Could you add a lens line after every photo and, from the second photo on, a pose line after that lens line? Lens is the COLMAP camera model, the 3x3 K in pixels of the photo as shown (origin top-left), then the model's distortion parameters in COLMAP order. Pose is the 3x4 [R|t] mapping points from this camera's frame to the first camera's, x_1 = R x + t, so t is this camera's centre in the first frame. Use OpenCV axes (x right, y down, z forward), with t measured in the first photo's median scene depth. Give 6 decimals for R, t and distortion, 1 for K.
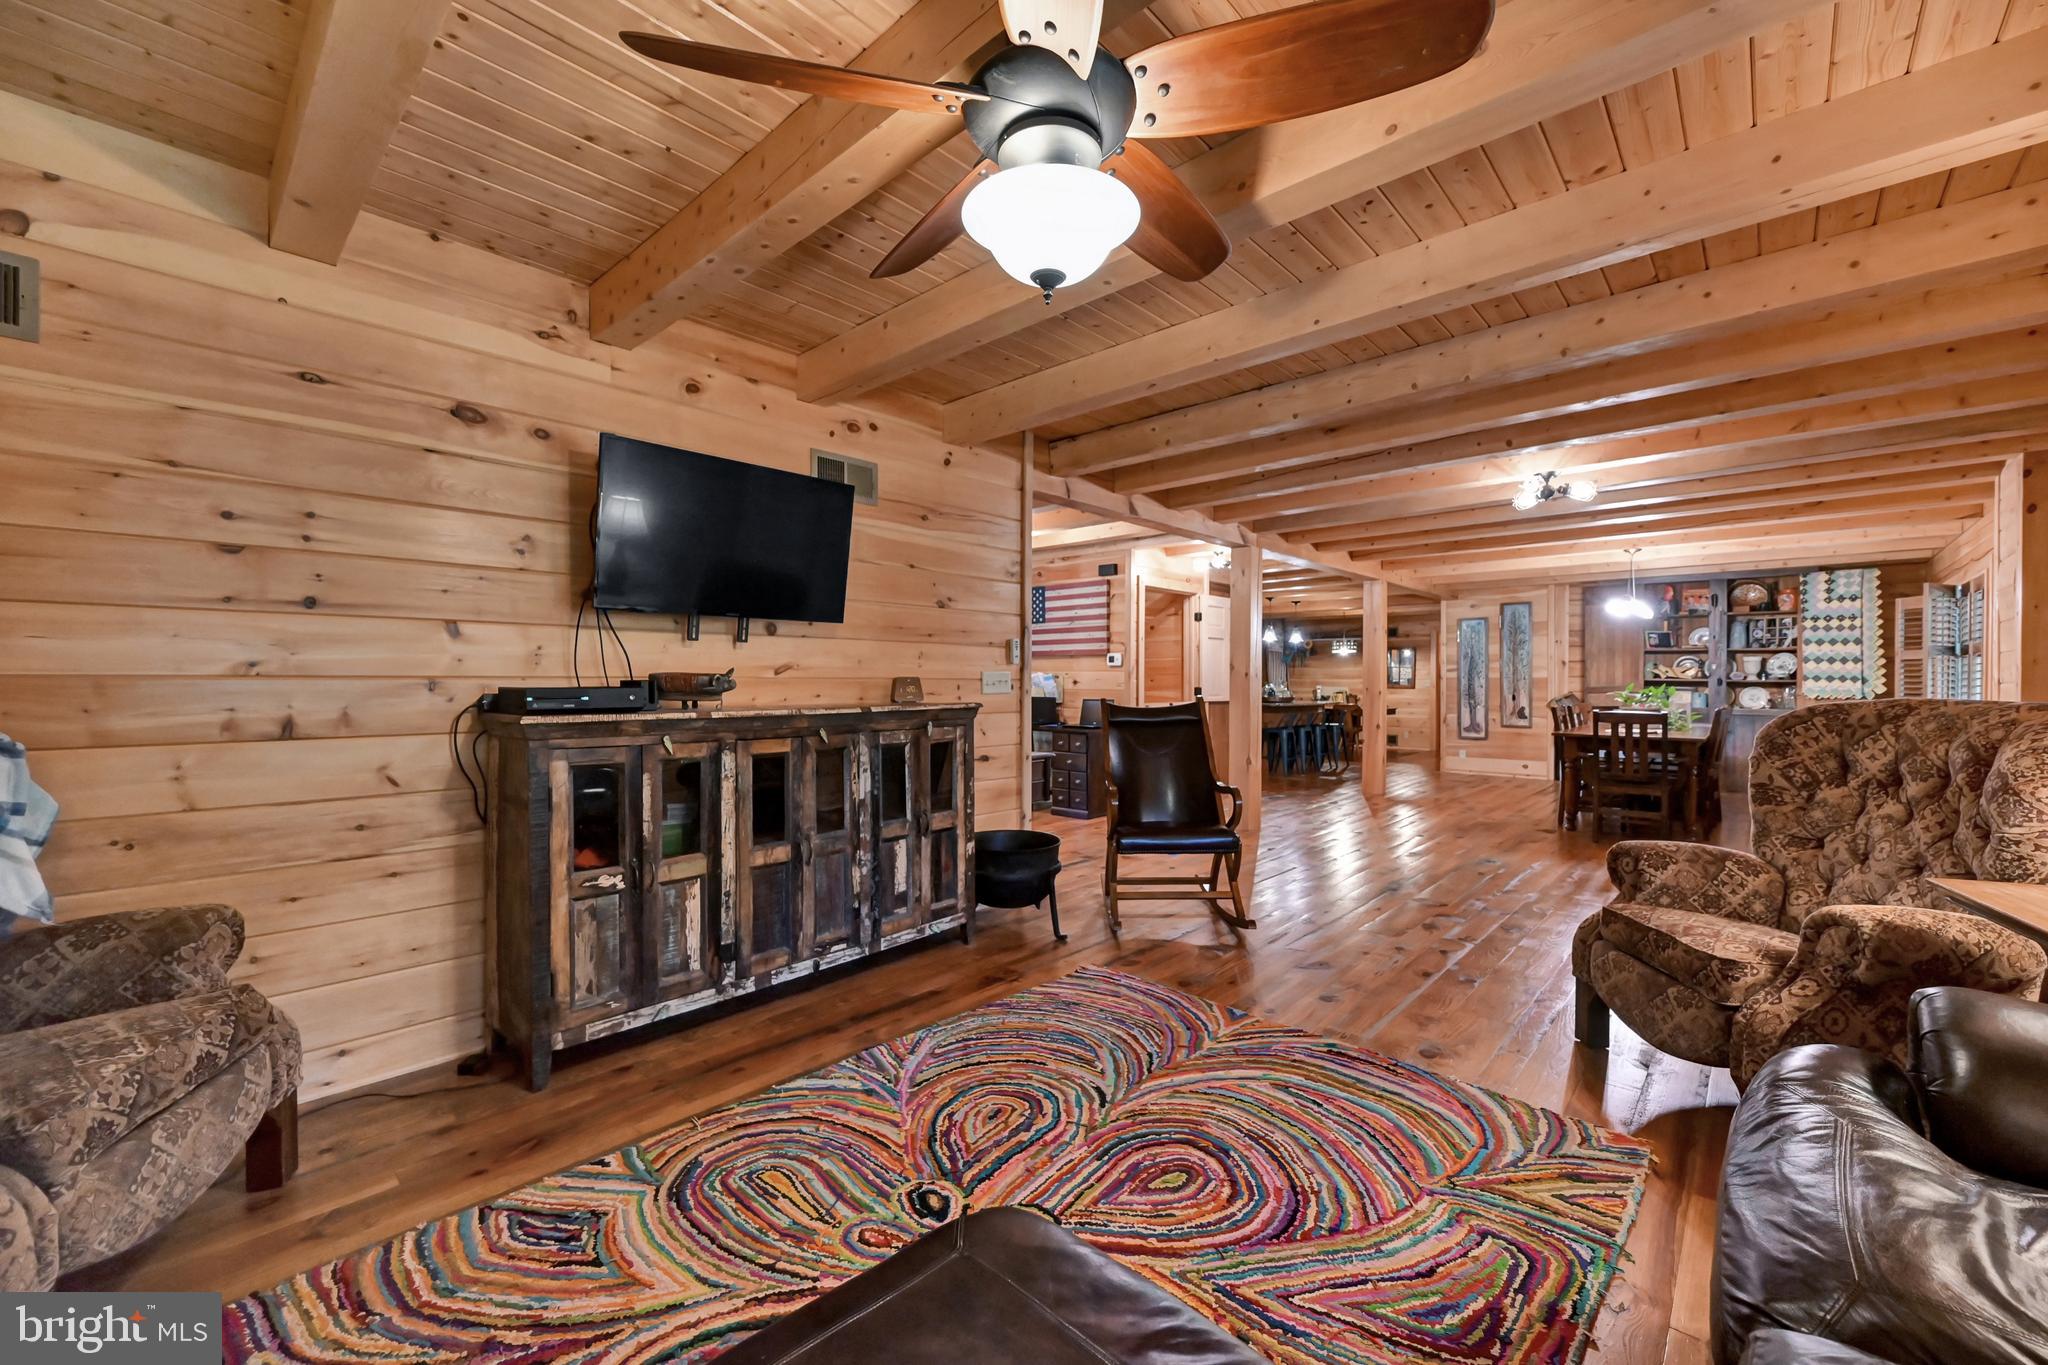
lens RADIAL K [[805.2, 0, 1048.0], [0, 805.2, 681.0], [0, 0, 1]] dist [-0.003404, 0.000107]
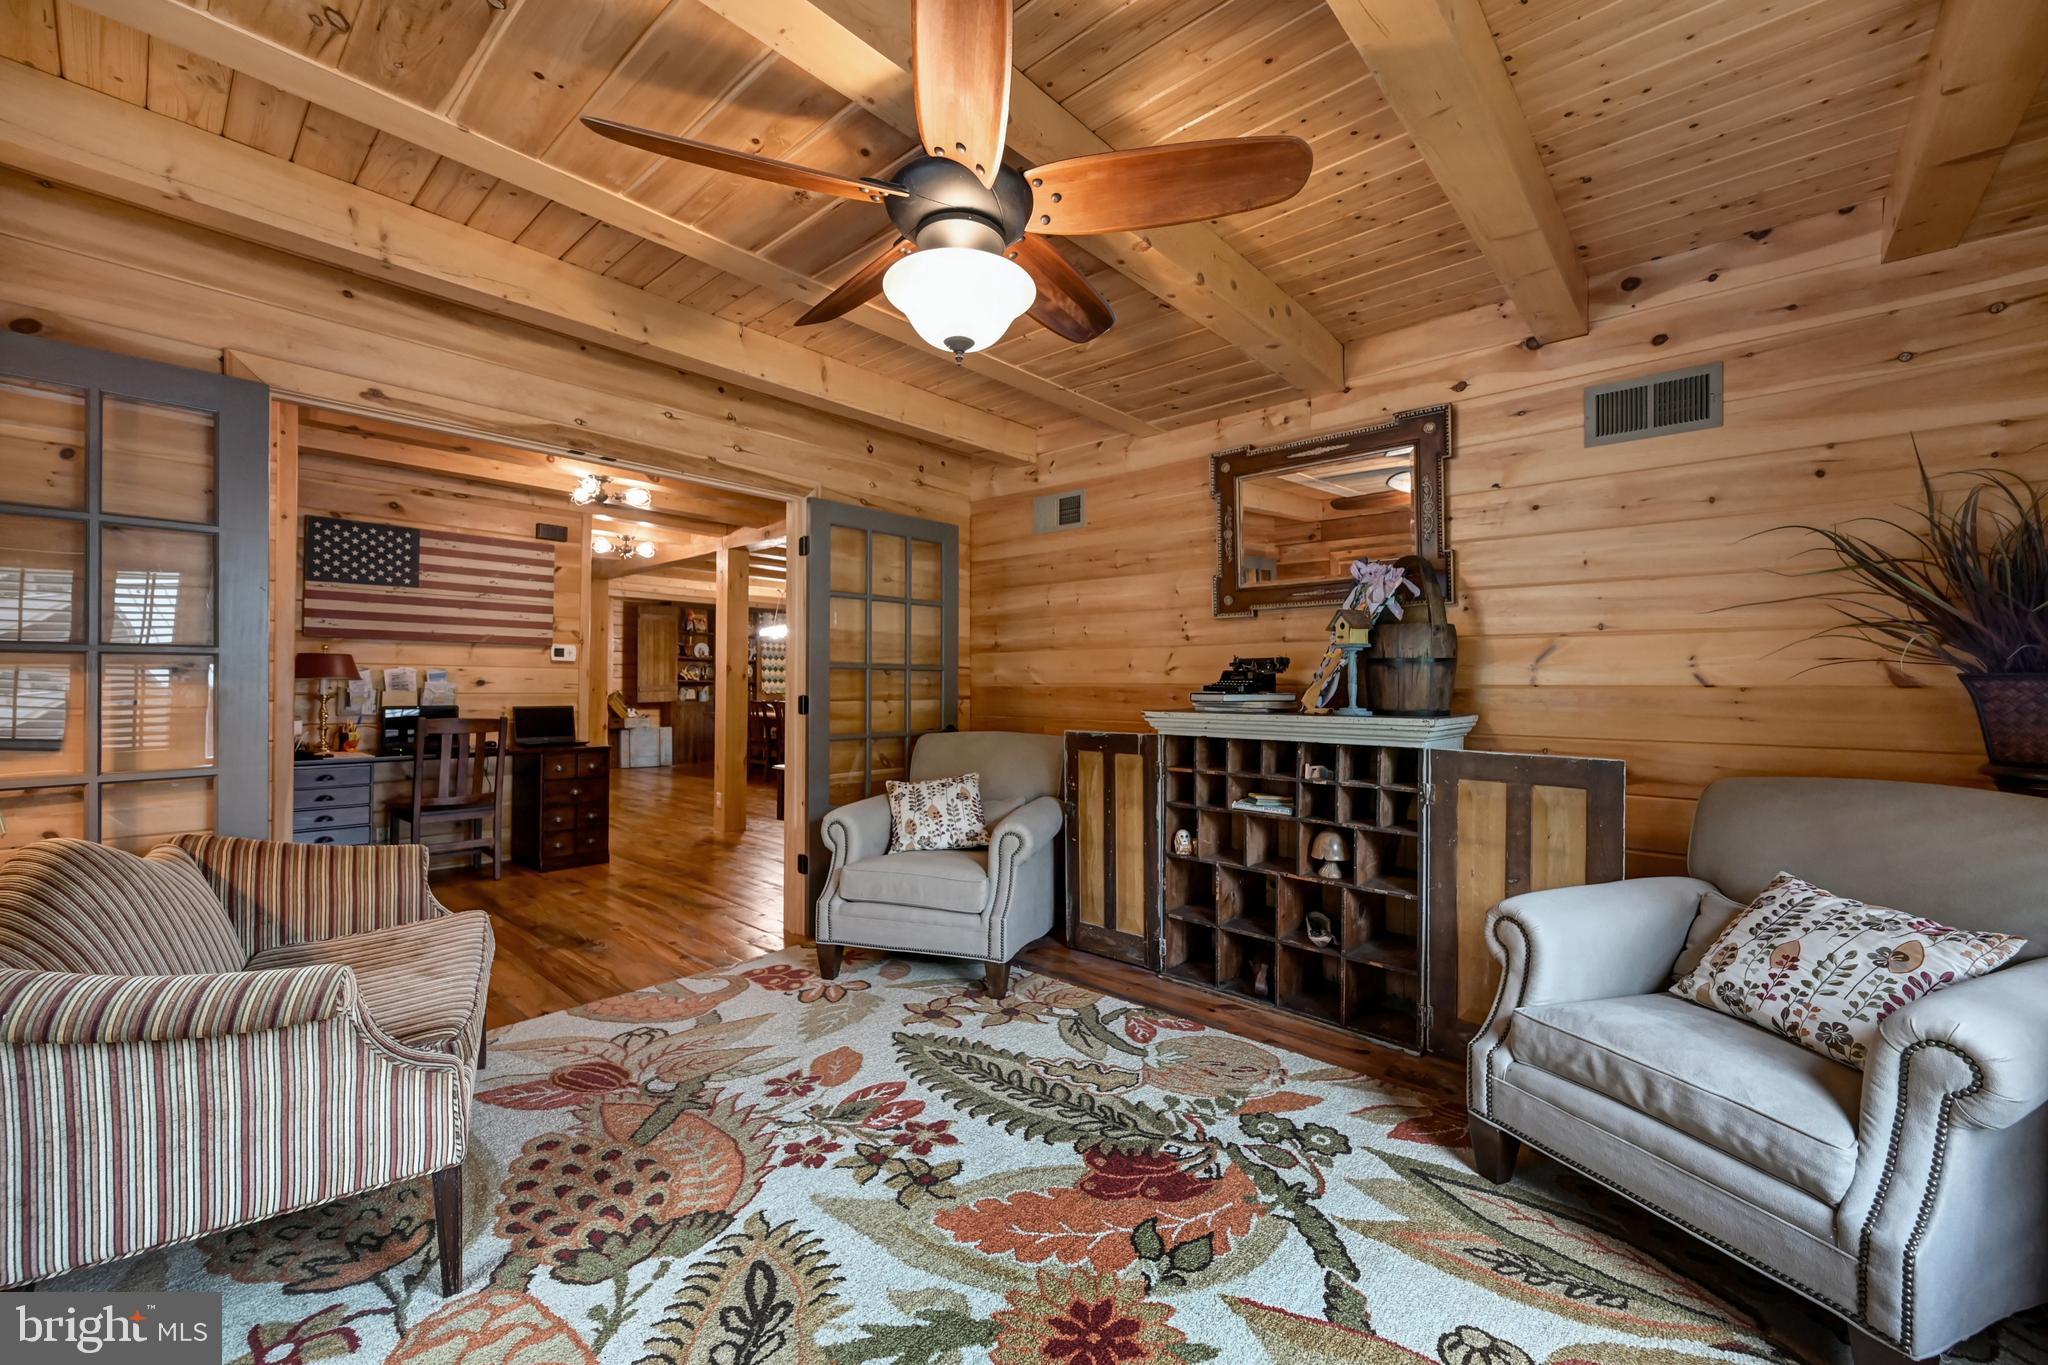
lens RADIAL K [[805.2, 0, 1029.3], [0, 805.2, 682.5], [0, 0, 1]] dist [-0.003404, 0.000107]
pose [[-0.010152, 0.001397, 0.999947, -1.818682], [-0.004061, 0.999991, -0.001438, 0.000854], [-0.999940, -0.004075, -0.010147, 1.527243]]
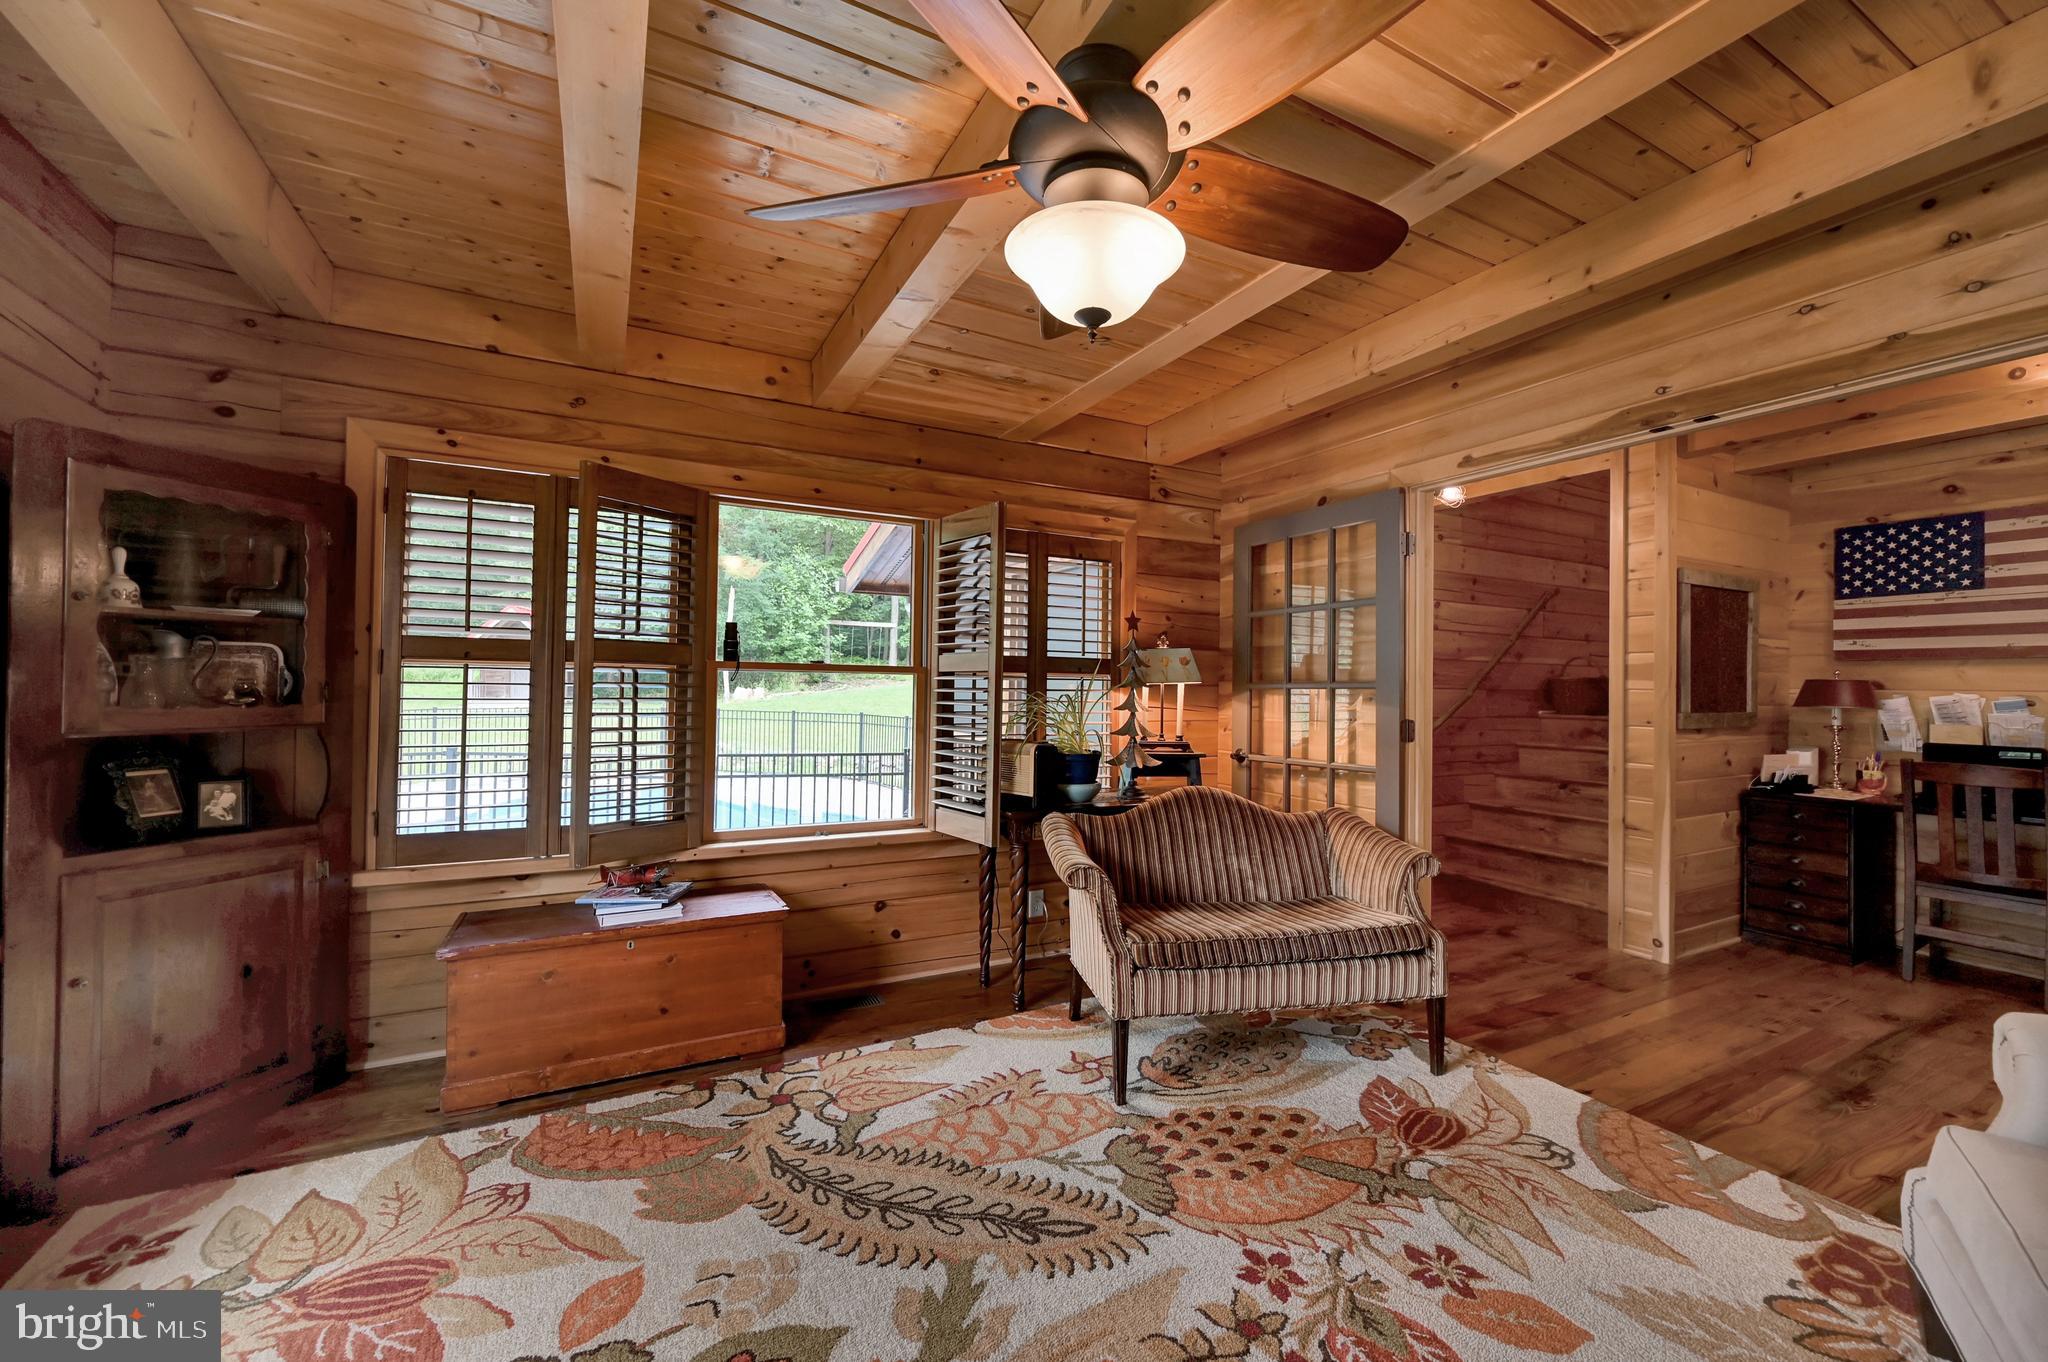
lens RADIAL K [[804.0, 0, 1040.1], [0, 804.0, 685.7], [0, 0, 1]] dist [-0.000273, -0.000362]
pose [[0.941508, 0.007773, -0.336901, -1.039518], [-0.011160, 0.999905, -0.008119, -0.015856], [0.336805, 0.011404, 0.941505, 1.067379]]
